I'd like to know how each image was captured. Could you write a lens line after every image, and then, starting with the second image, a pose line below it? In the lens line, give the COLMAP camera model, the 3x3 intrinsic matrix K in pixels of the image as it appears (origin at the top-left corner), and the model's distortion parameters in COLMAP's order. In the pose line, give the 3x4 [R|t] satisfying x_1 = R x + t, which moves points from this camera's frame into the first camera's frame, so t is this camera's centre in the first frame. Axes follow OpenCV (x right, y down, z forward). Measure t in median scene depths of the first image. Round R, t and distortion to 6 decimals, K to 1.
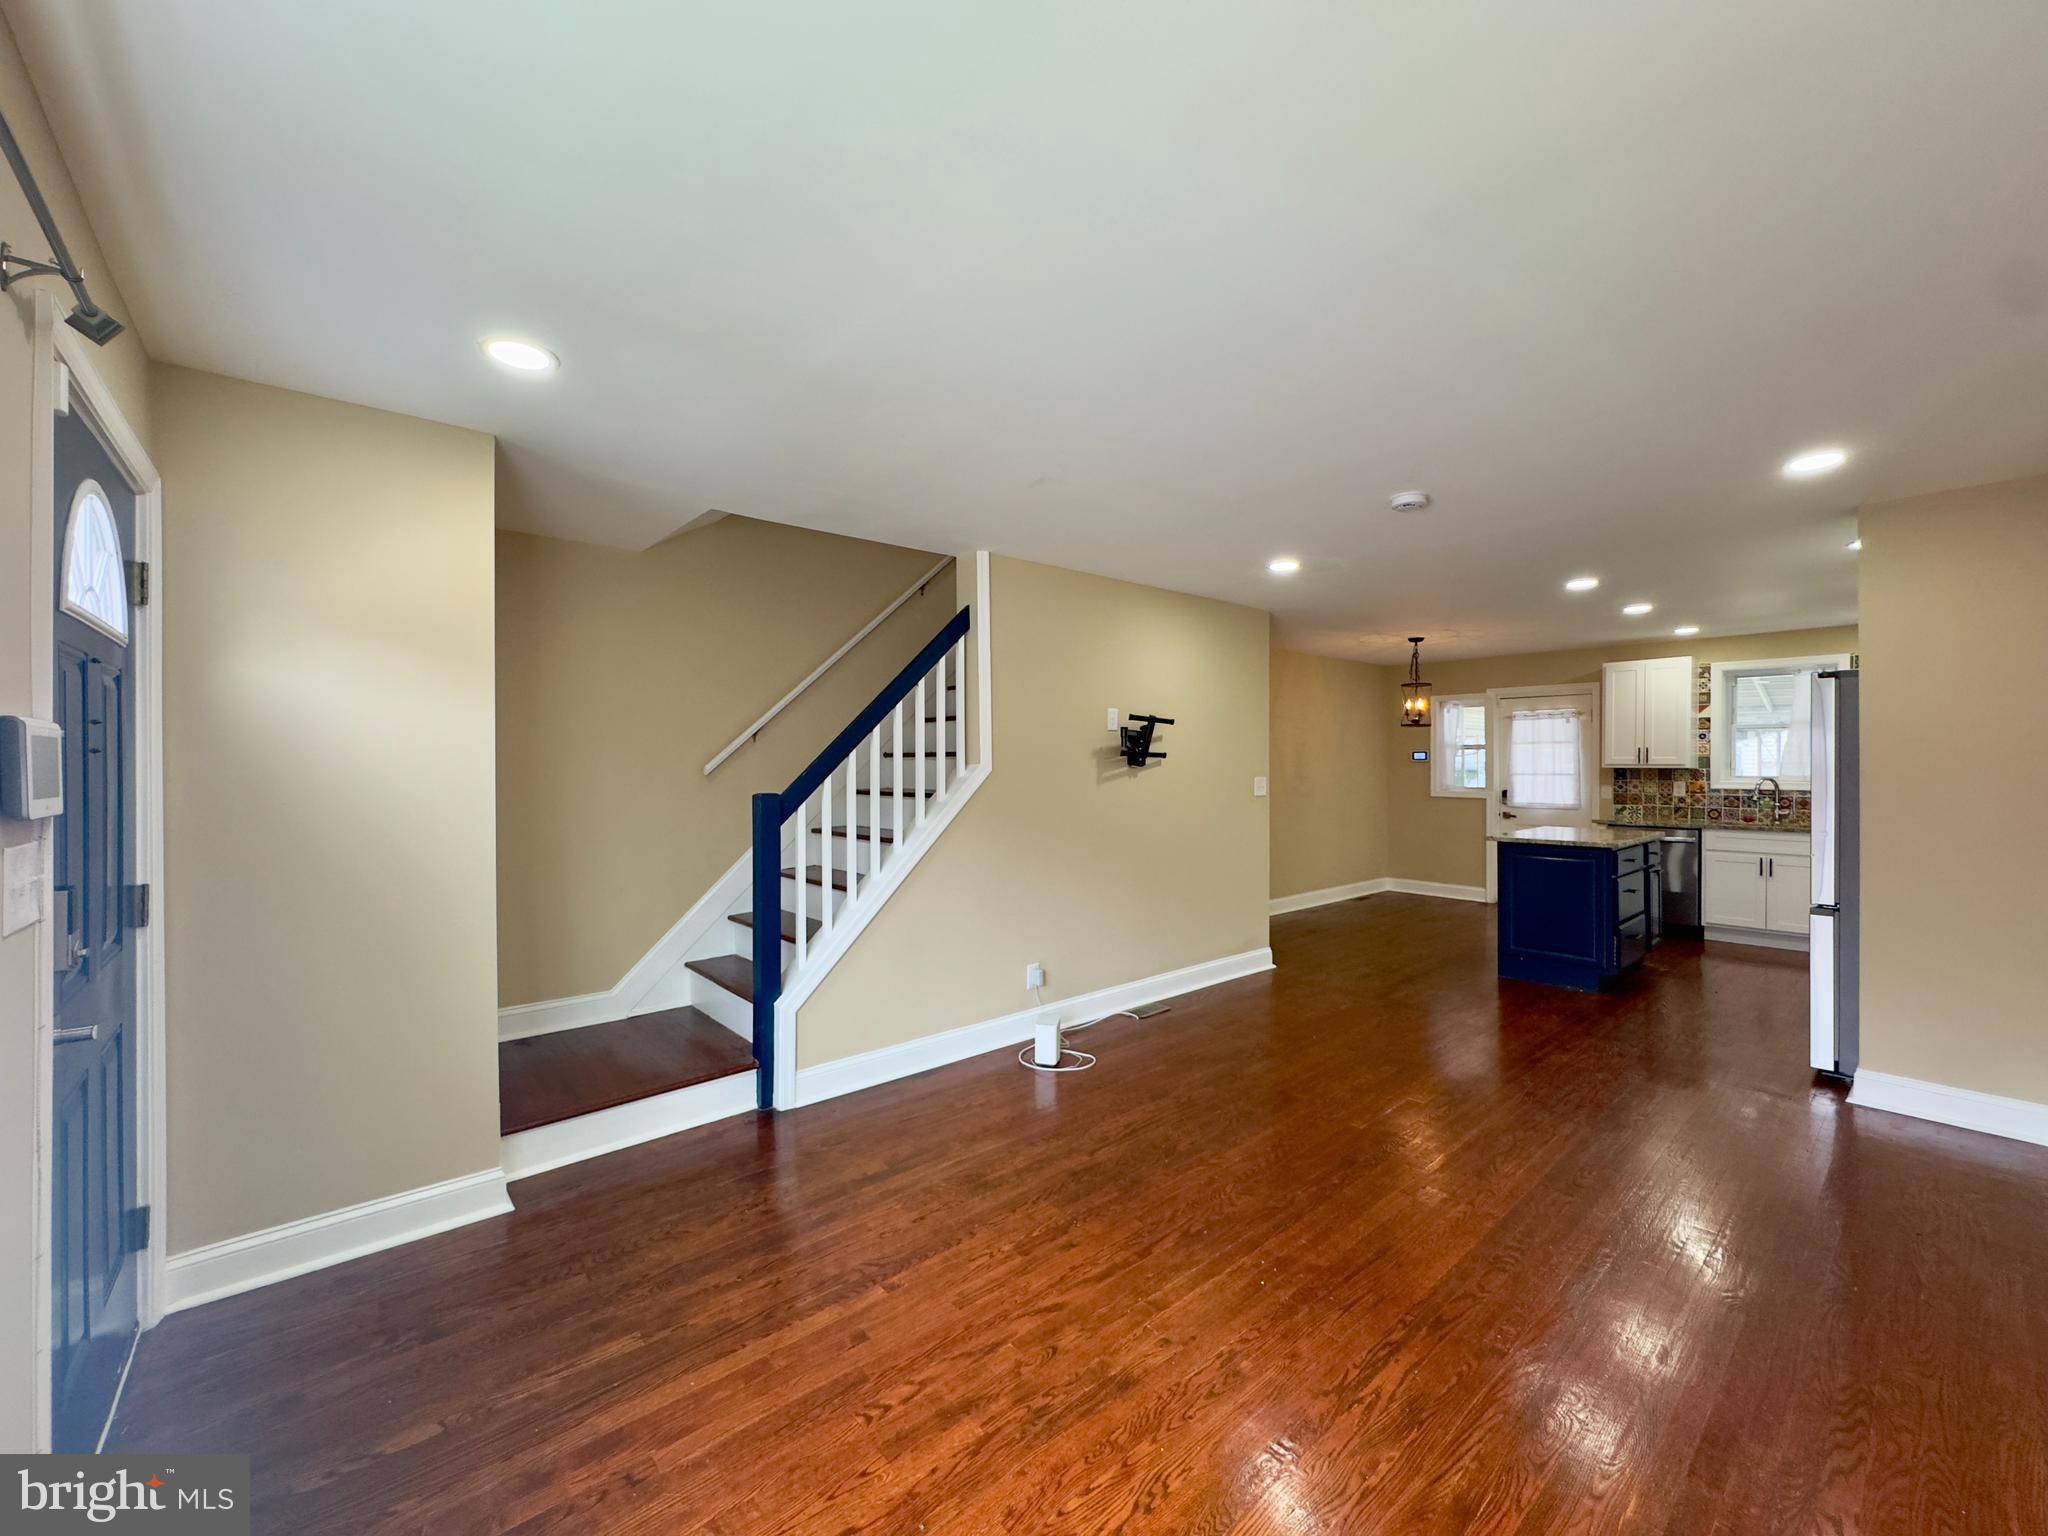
lens RADIAL K [[813.1, 0, 1024.1], [0, 813.1, 762.9], [0, 0, 1]] dist [-0.008784, 0.001089]
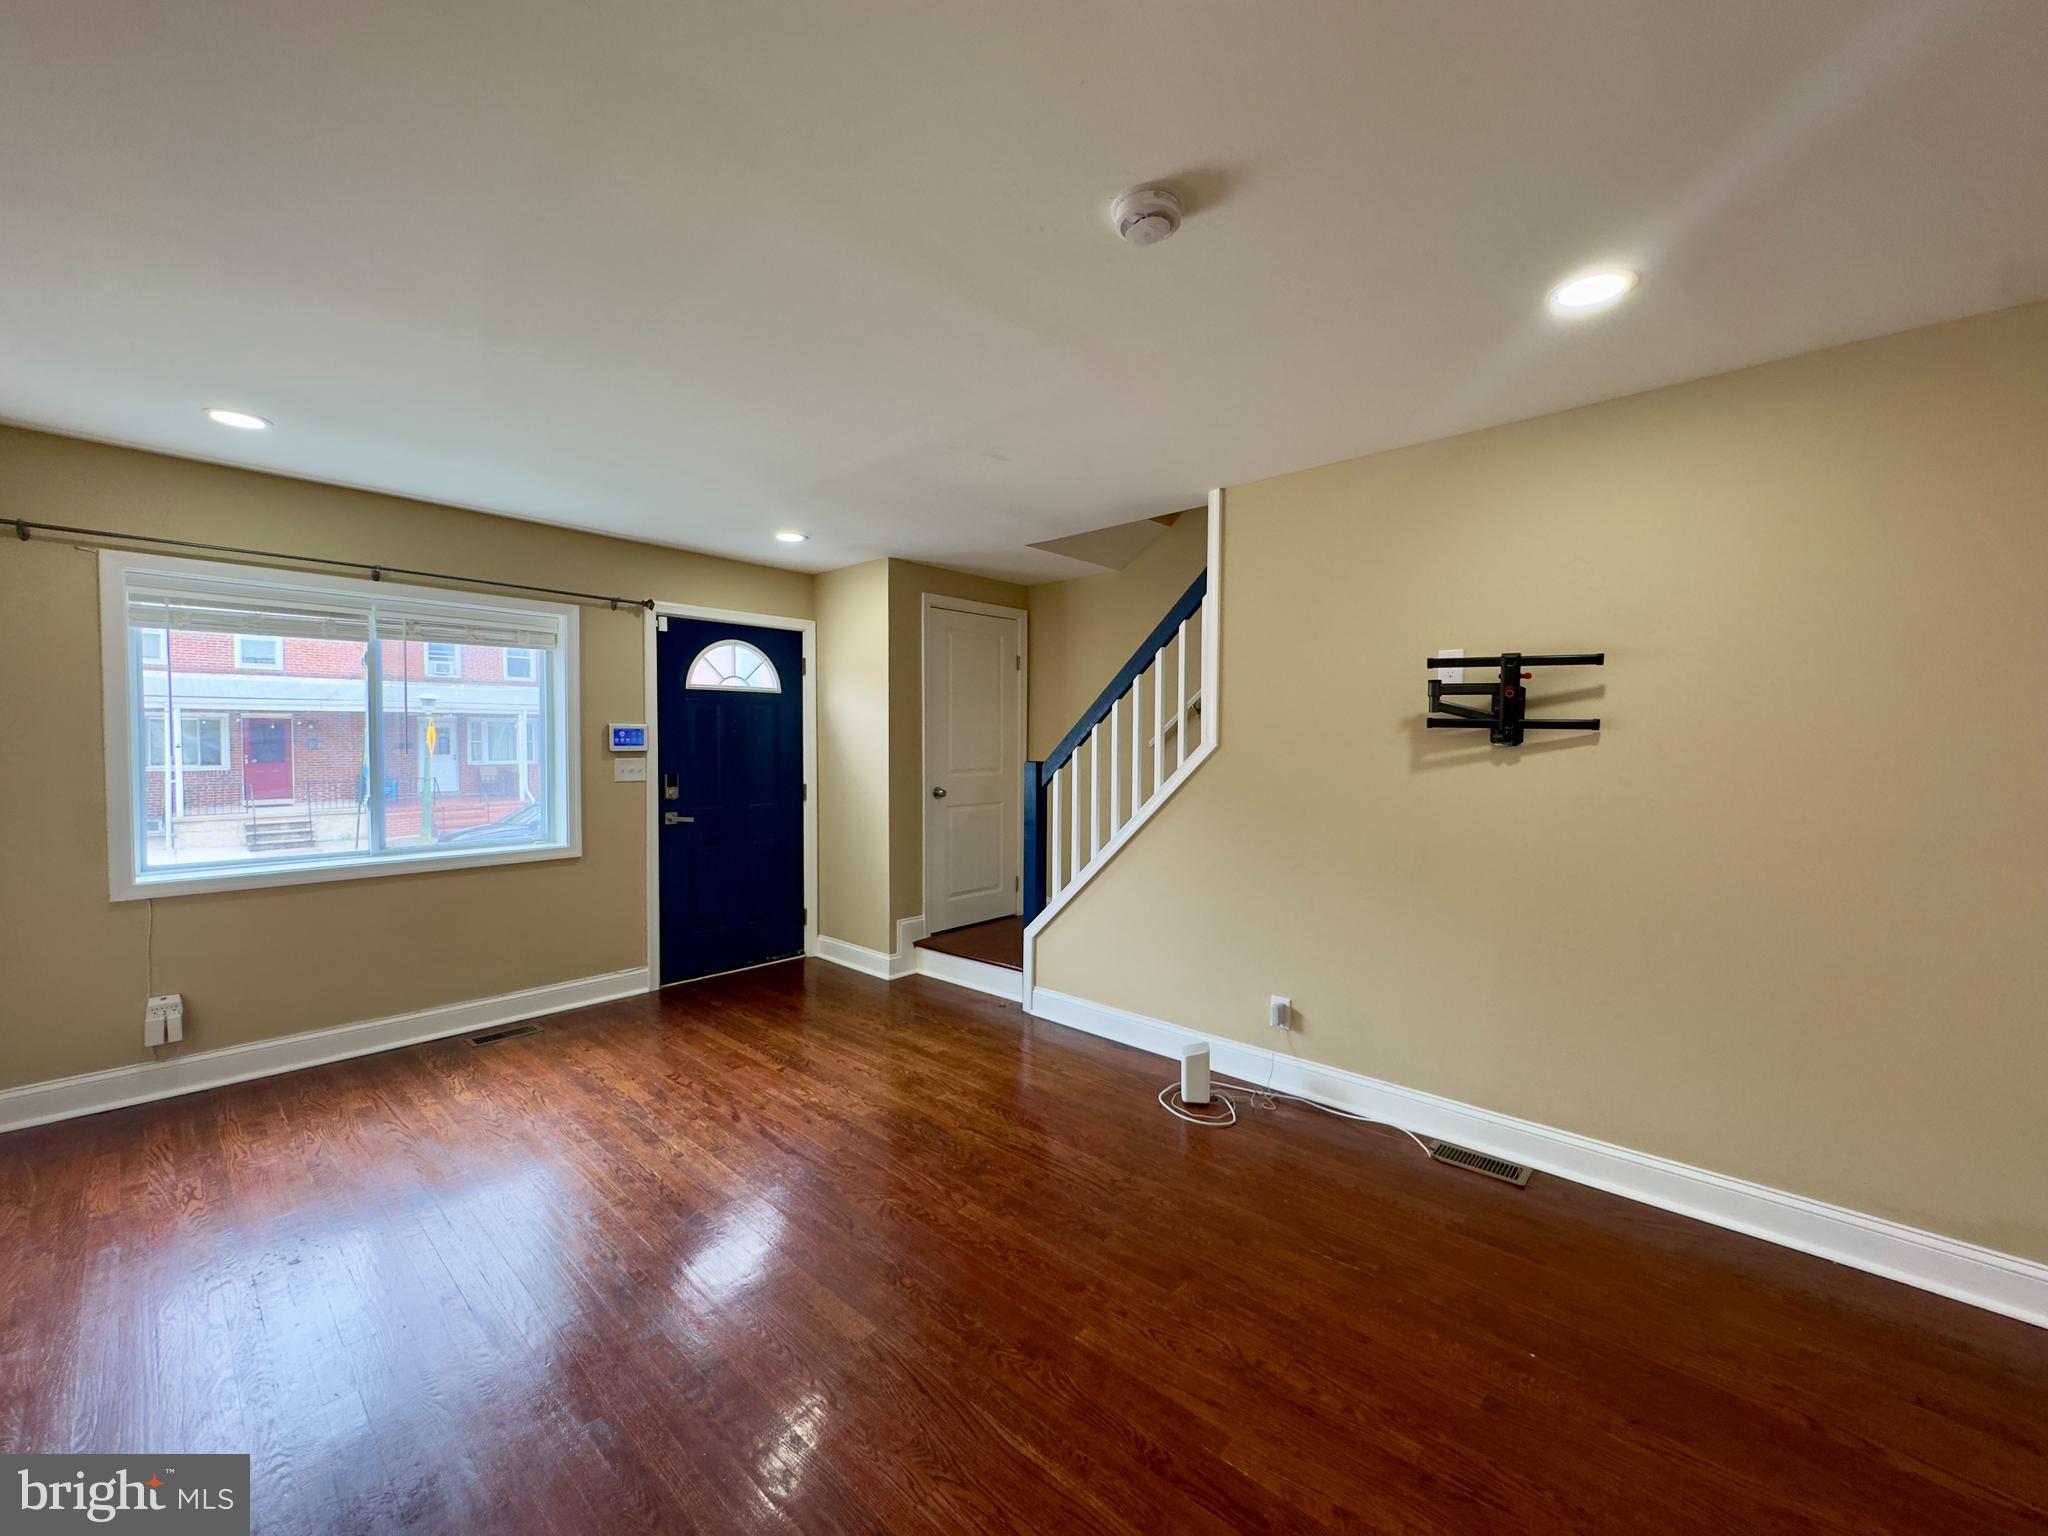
lens RADIAL K [[813.1, 0, 1013.0], [0, 813.1, 765.5], [0, 0, 1]] dist [-0.008784, 0.001089]
pose [[0.118011, 0.037385, -0.992308, 0.668156], [-0.002784, 0.999300, 0.037317, -0.001833], [0.993008, -0.001641, 0.118033, 0.589087]]
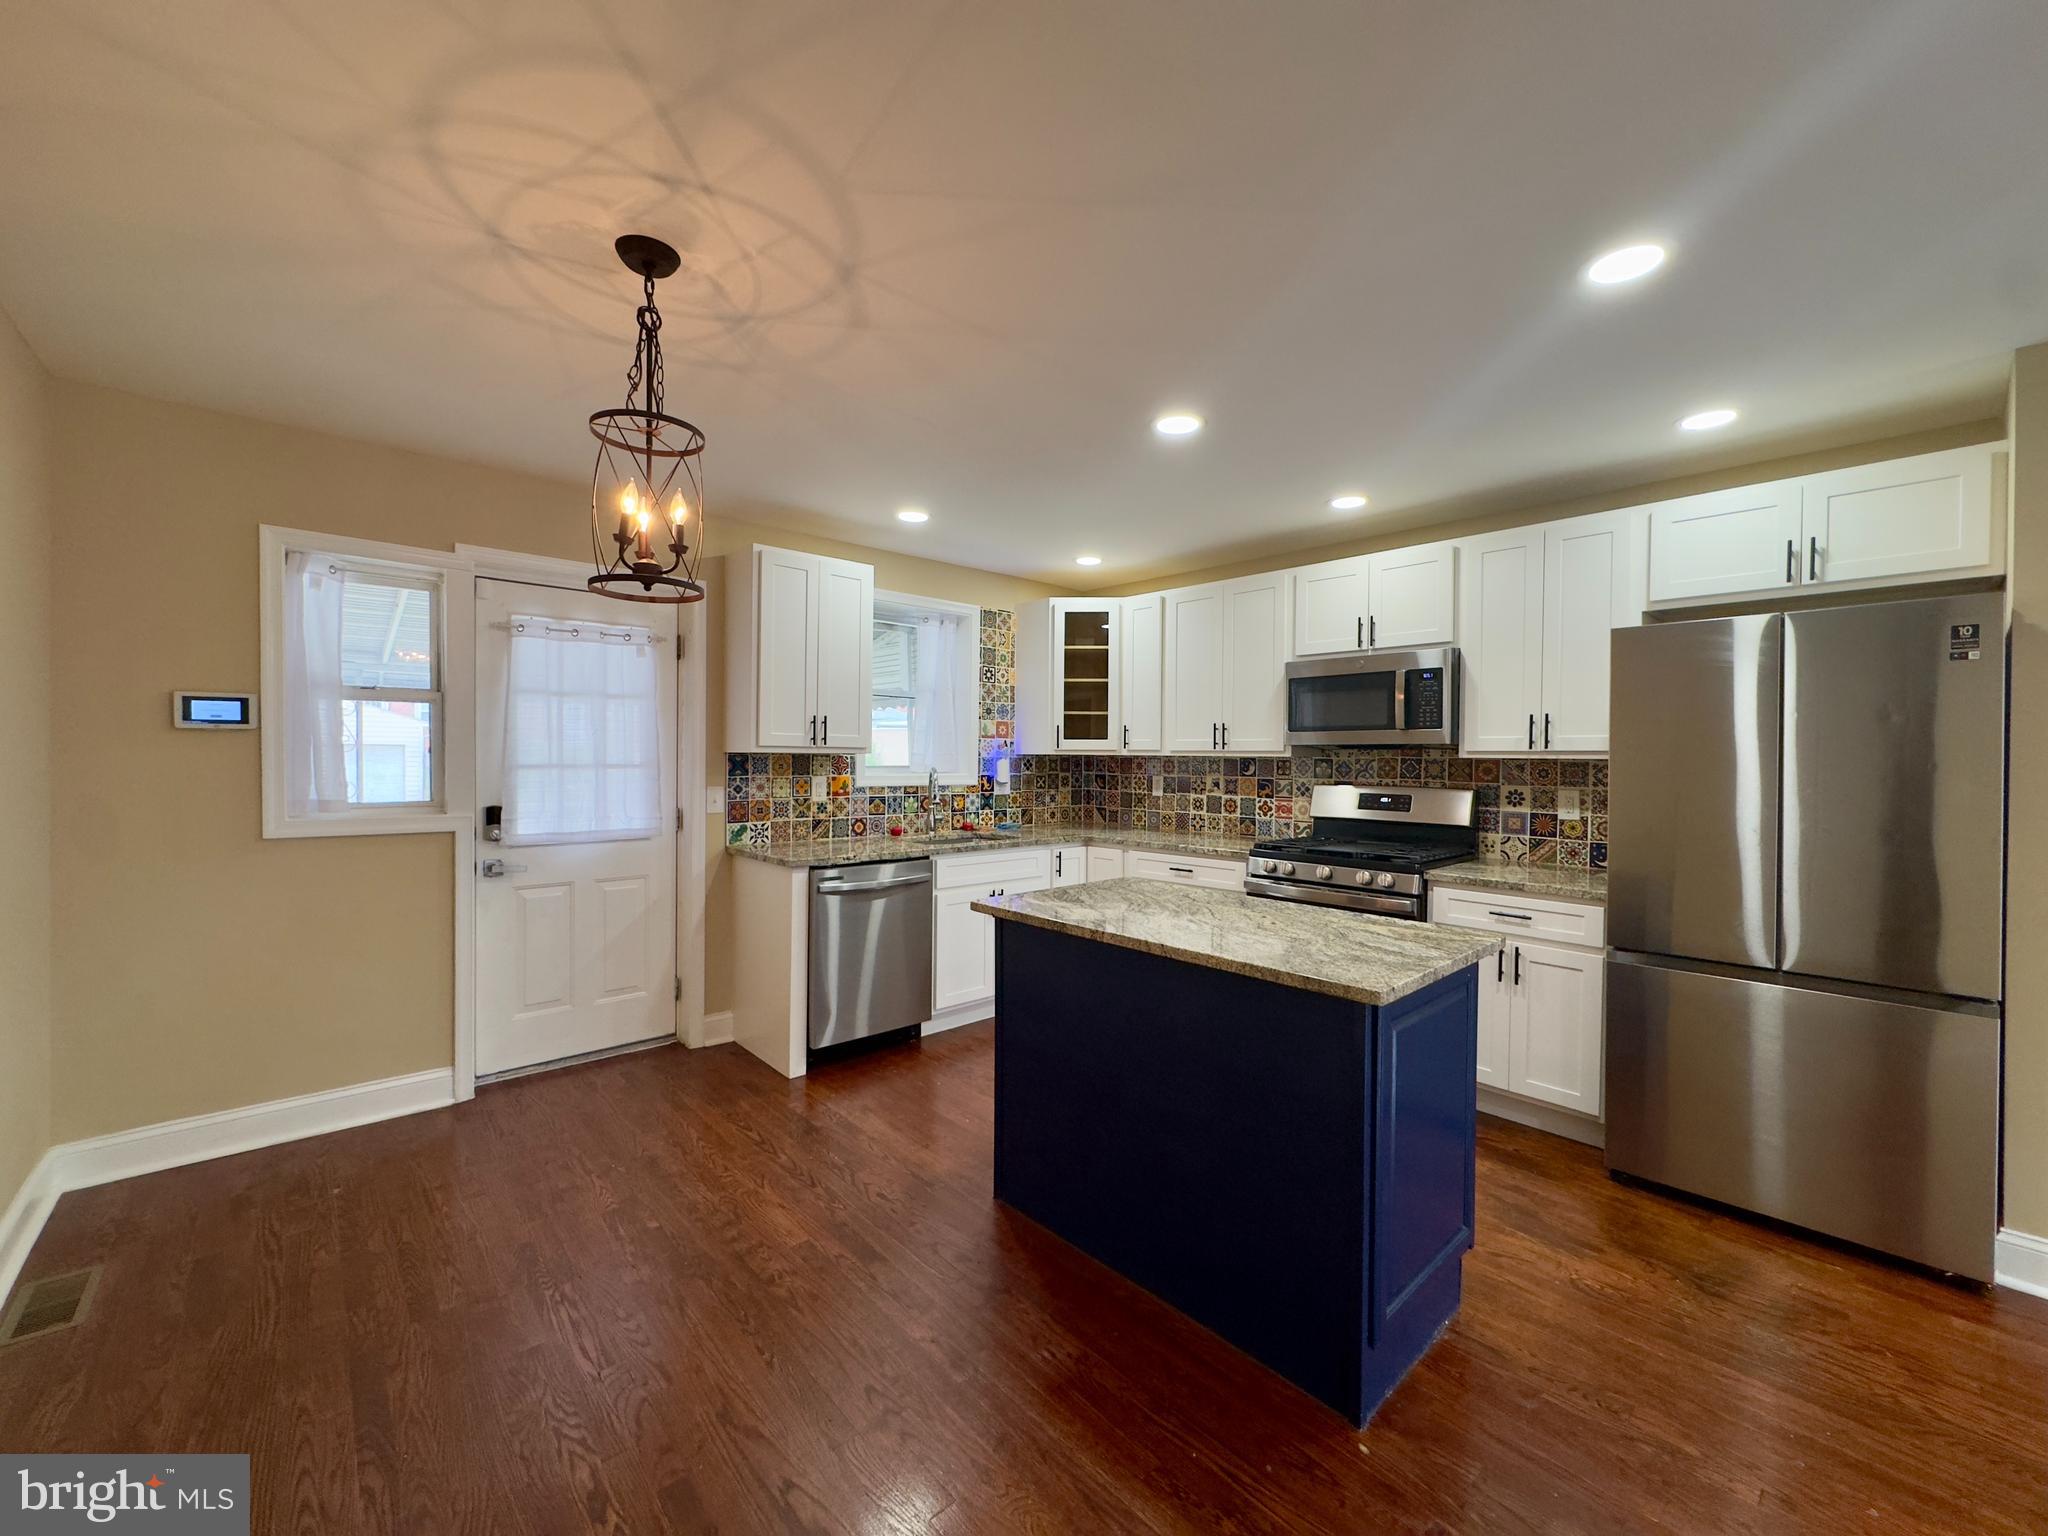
lens RADIAL K [[813.1, 0, 1029.8], [0, 813.1, 767.0], [0, 0, 1]] dist [-0.008784, 0.001089]
pose [[-0.038988, -0.015353, 0.999122, 0.454857], [-0.013781, 0.999795, 0.014826, 0.011096], [-0.999145, -0.013191, -0.039191, 1.884294]]
